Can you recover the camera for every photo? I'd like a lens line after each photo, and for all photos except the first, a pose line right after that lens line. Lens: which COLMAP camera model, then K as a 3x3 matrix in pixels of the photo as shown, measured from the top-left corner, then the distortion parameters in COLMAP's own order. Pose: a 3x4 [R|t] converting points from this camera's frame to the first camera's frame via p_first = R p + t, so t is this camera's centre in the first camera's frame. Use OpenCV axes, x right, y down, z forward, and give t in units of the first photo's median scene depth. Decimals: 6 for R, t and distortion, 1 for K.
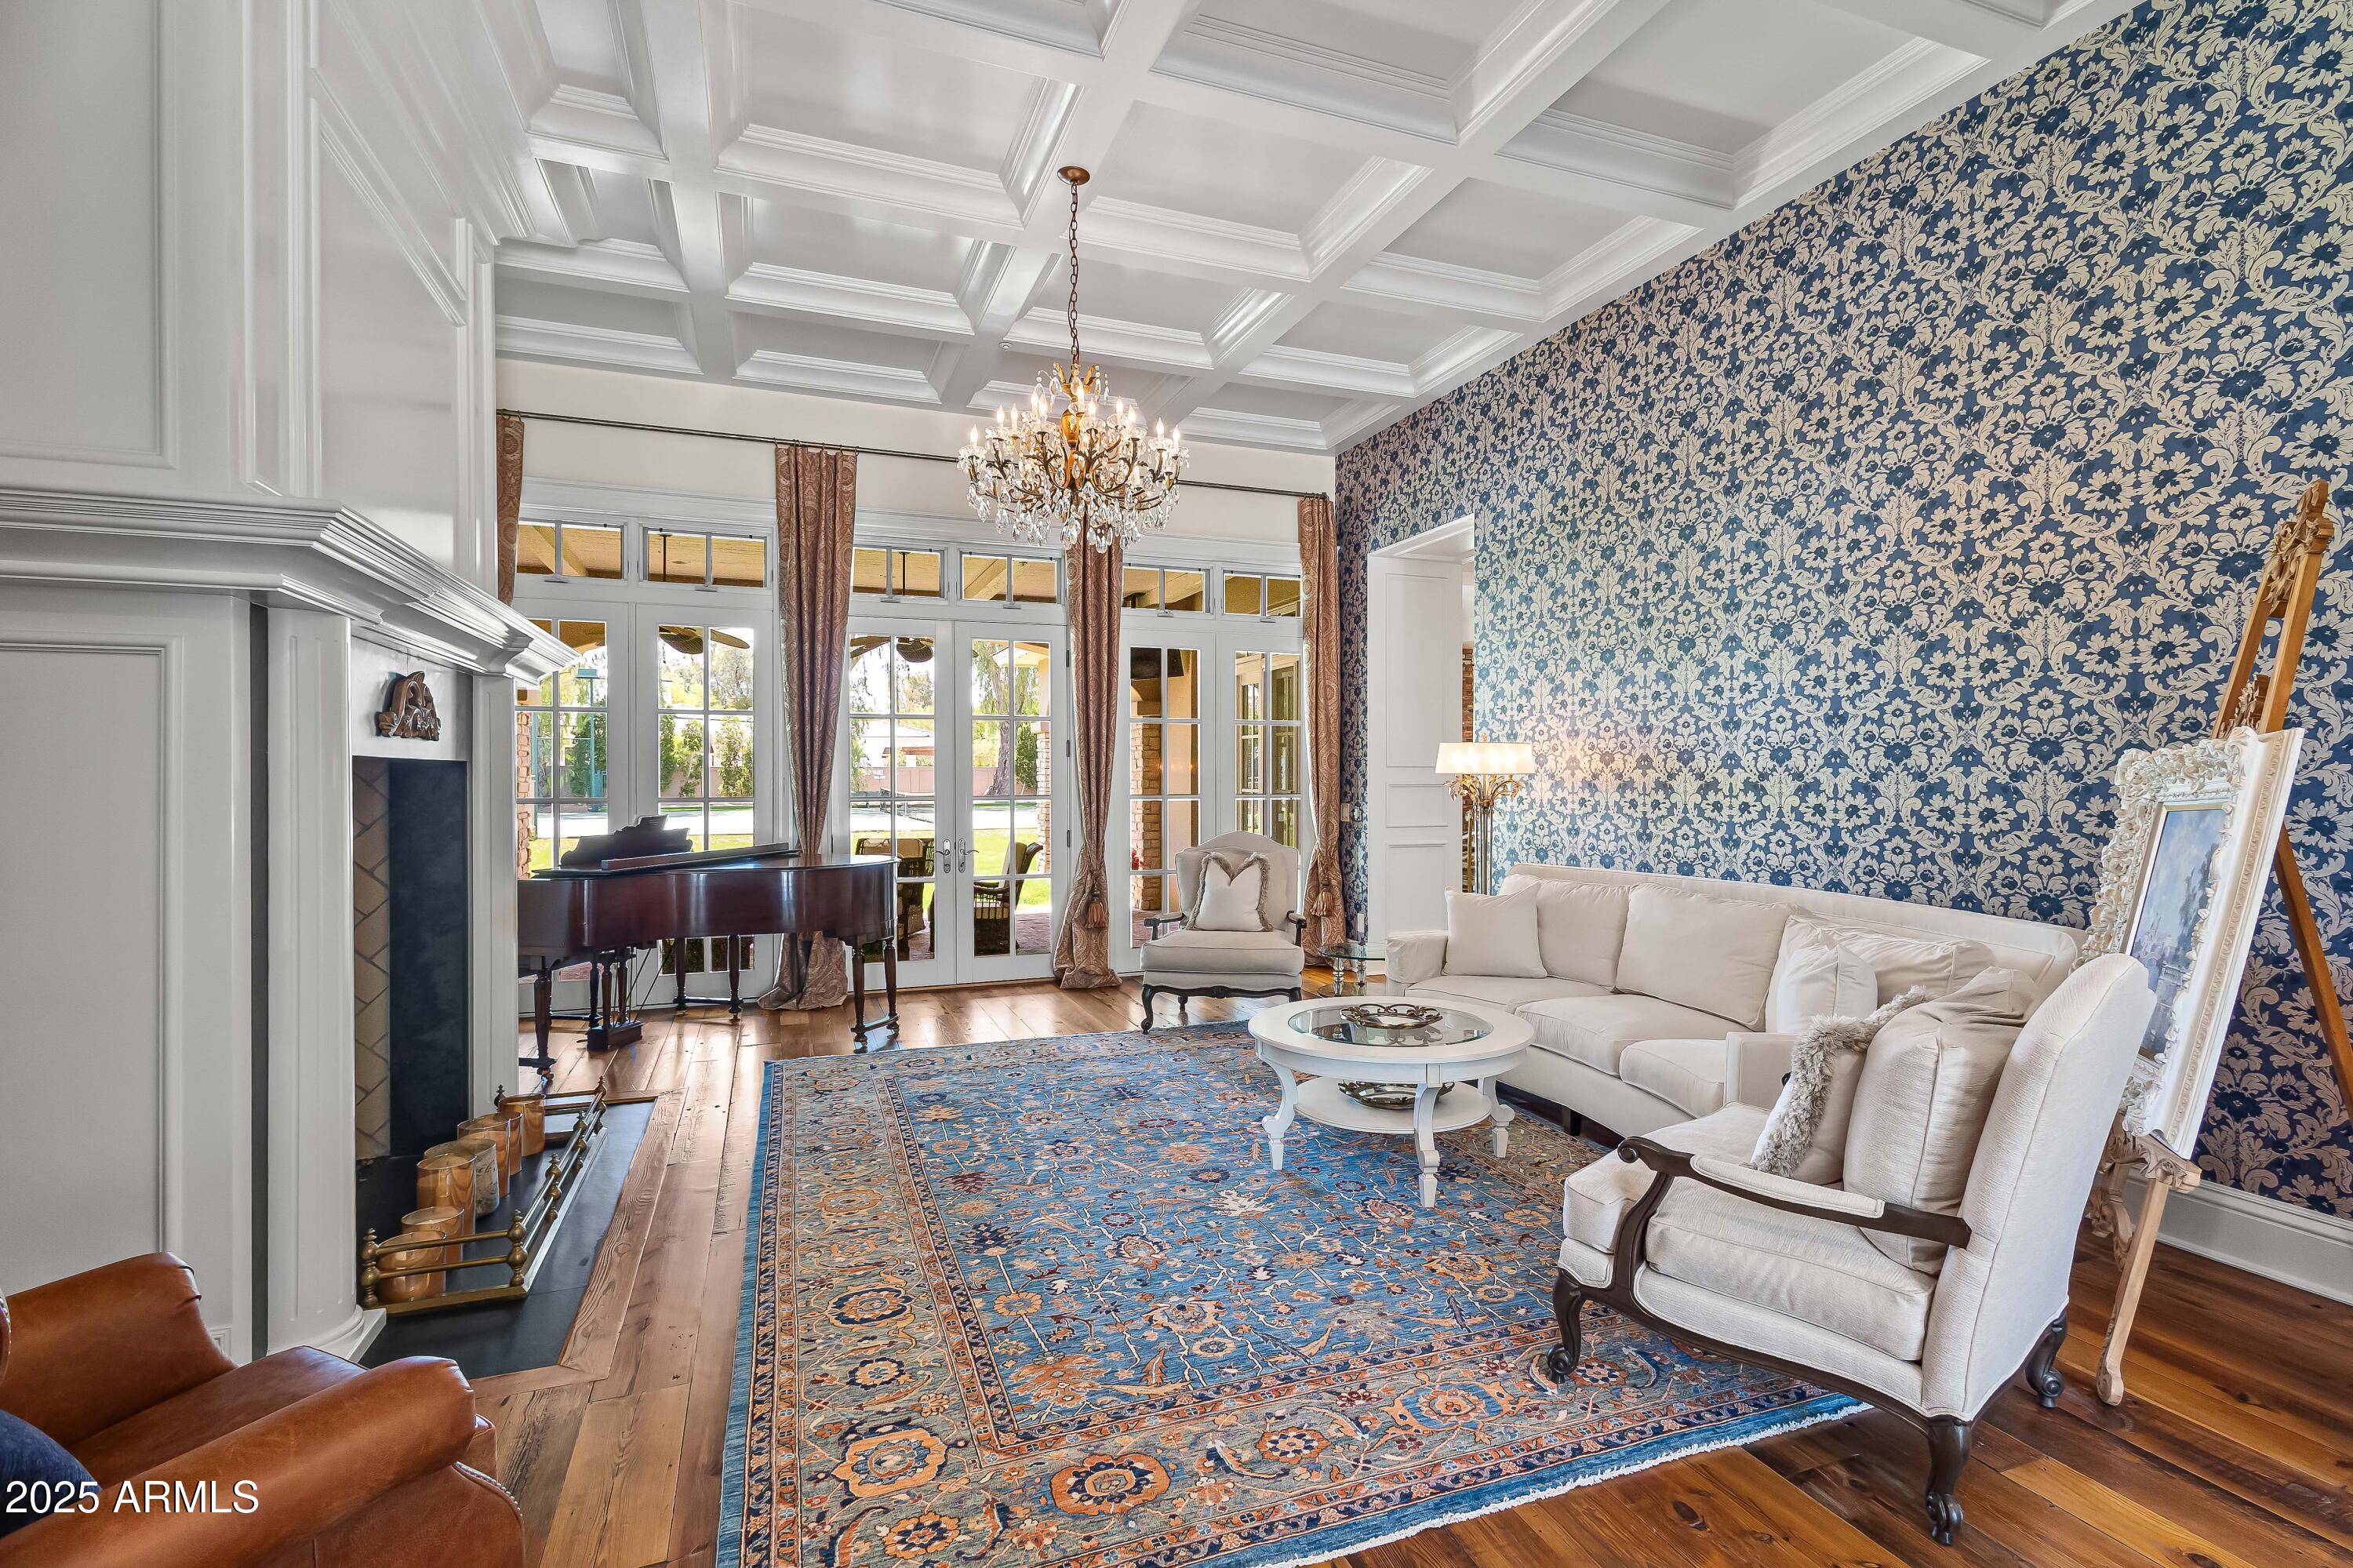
lens RADIAL K [[1043.0, 0, 1176.5], [0, 1043.0, 784.0], [0, 0, 1]] dist [0.009133, 0.000029]
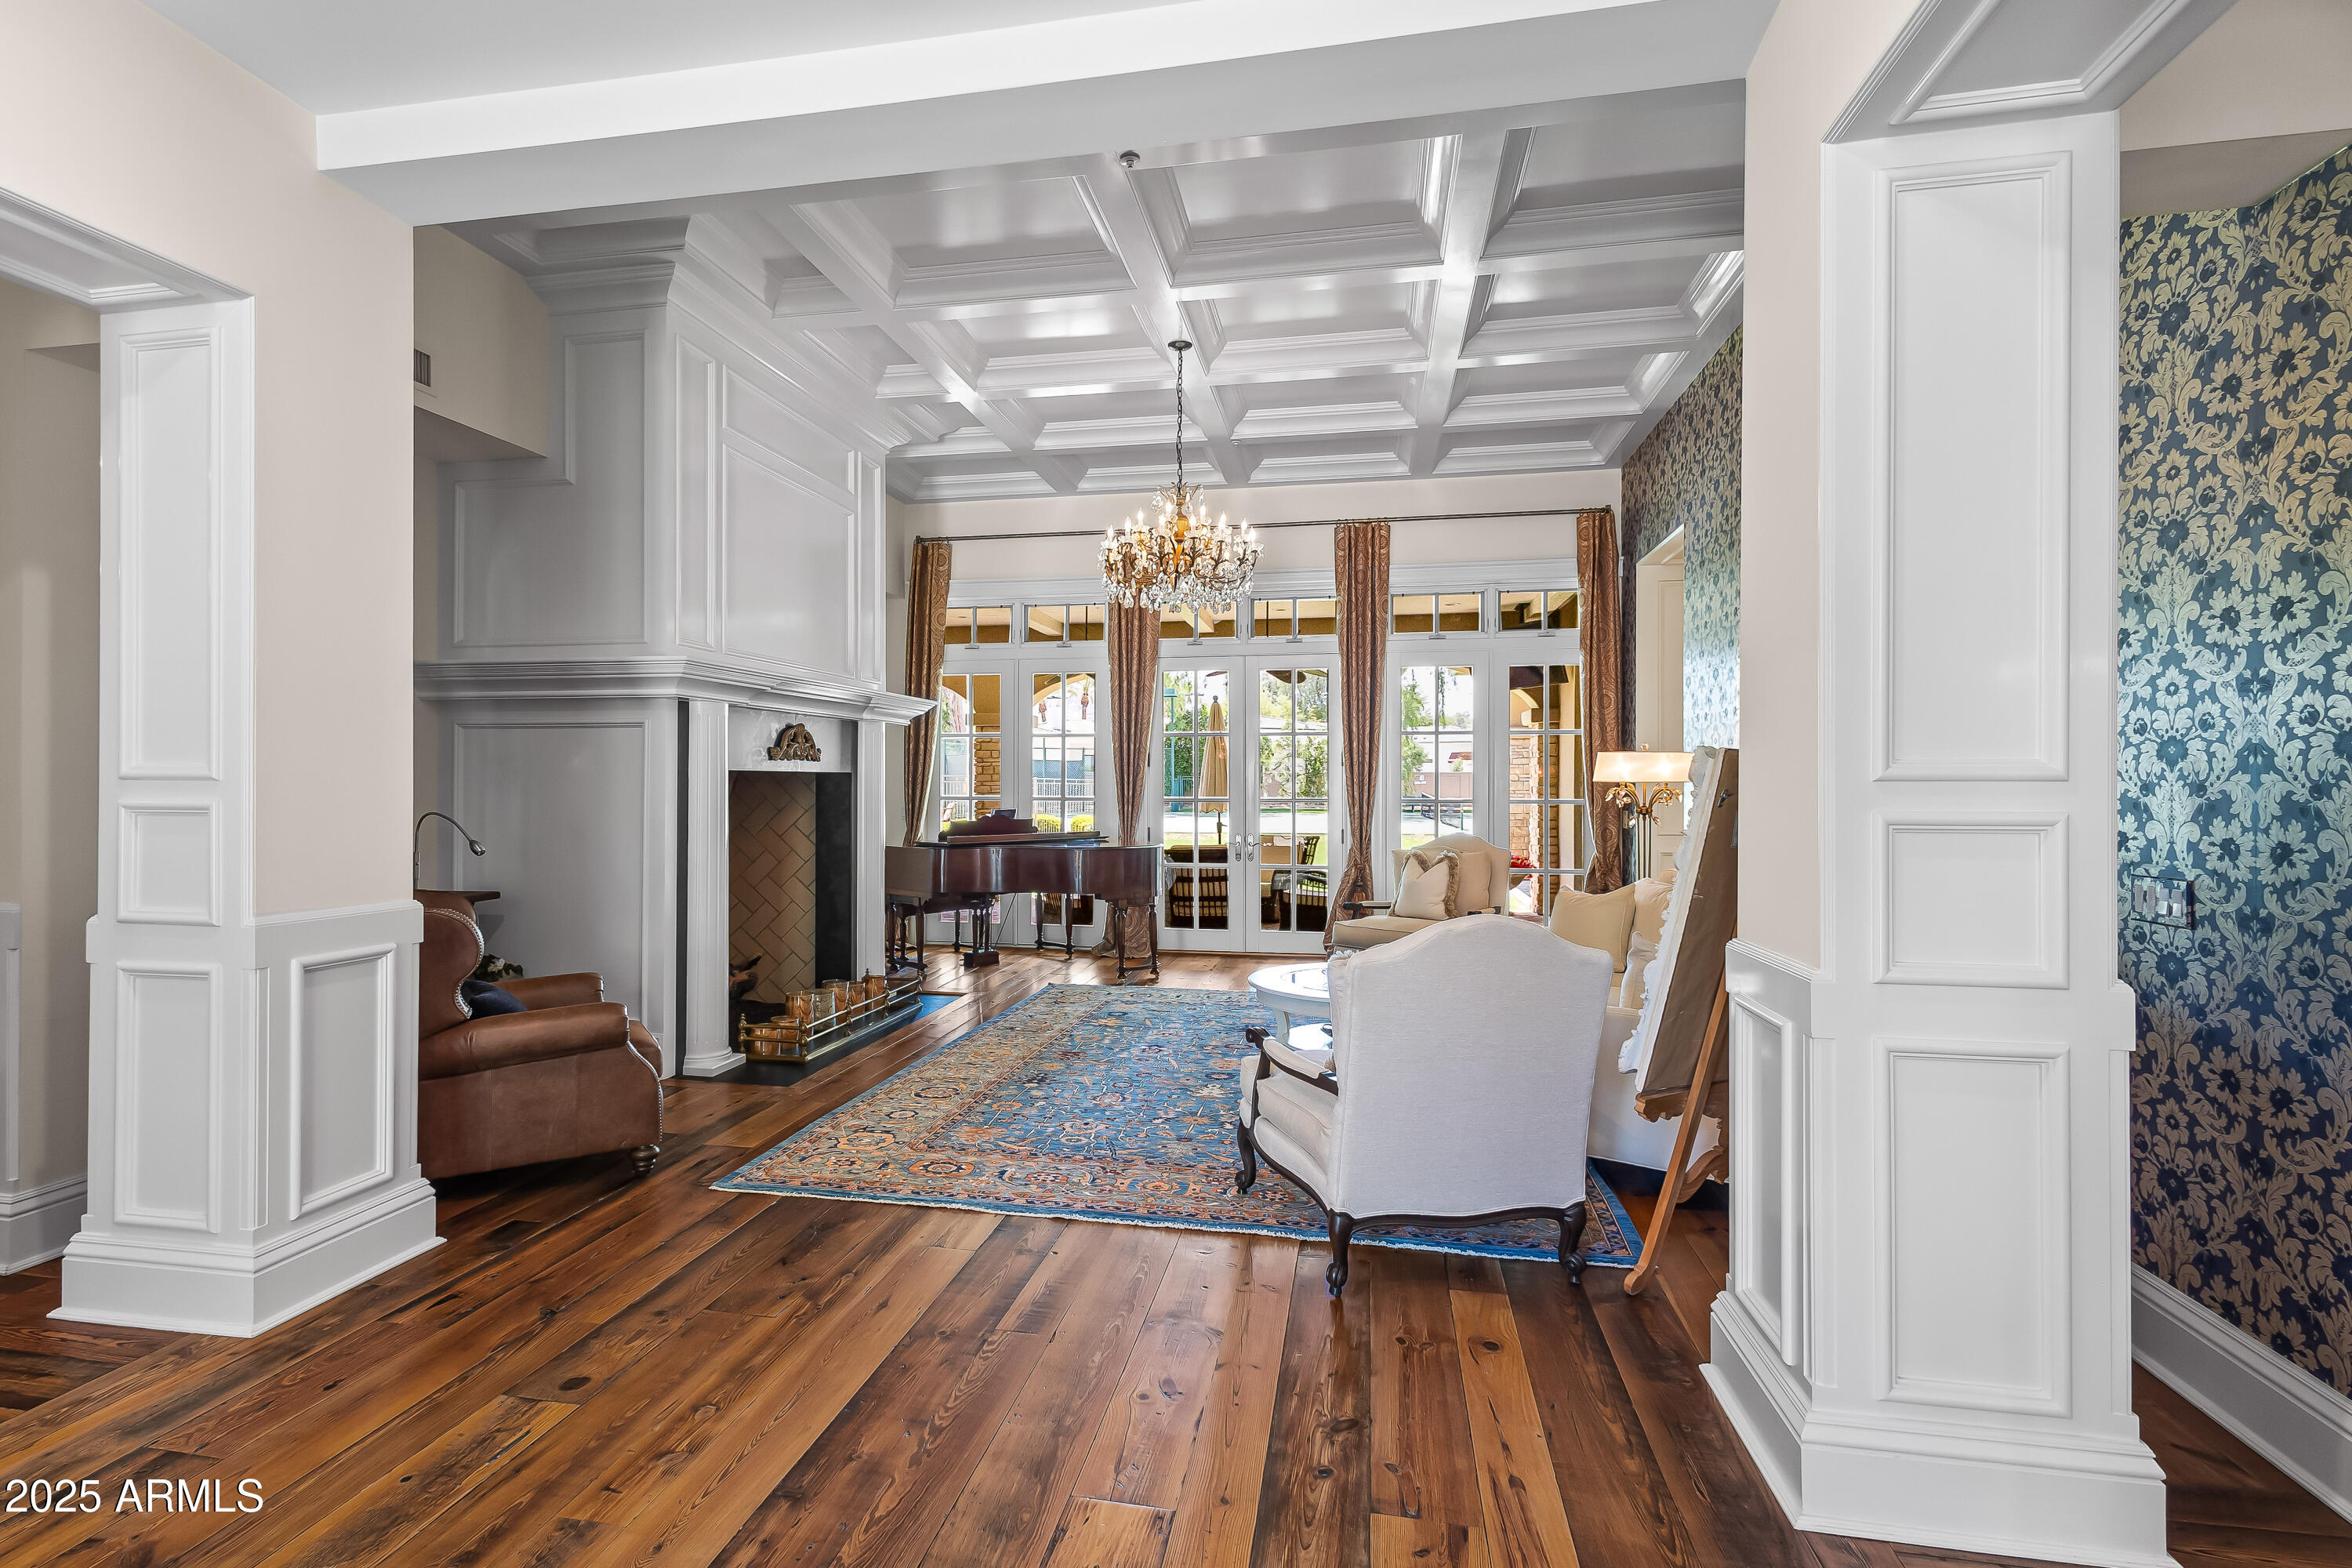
lens RADIAL K [[1042.5, 0, 1176.0], [0, 1042.5, 784.0], [0, 0, 1]] dist [0.009133, 0.000029]
pose [[0.869435, 0.005216, -0.494019, 0.715797], [-0.007876, 0.999964, -0.003302, -0.001627], [0.493984, 0.006762, 0.869445, -0.235199]]
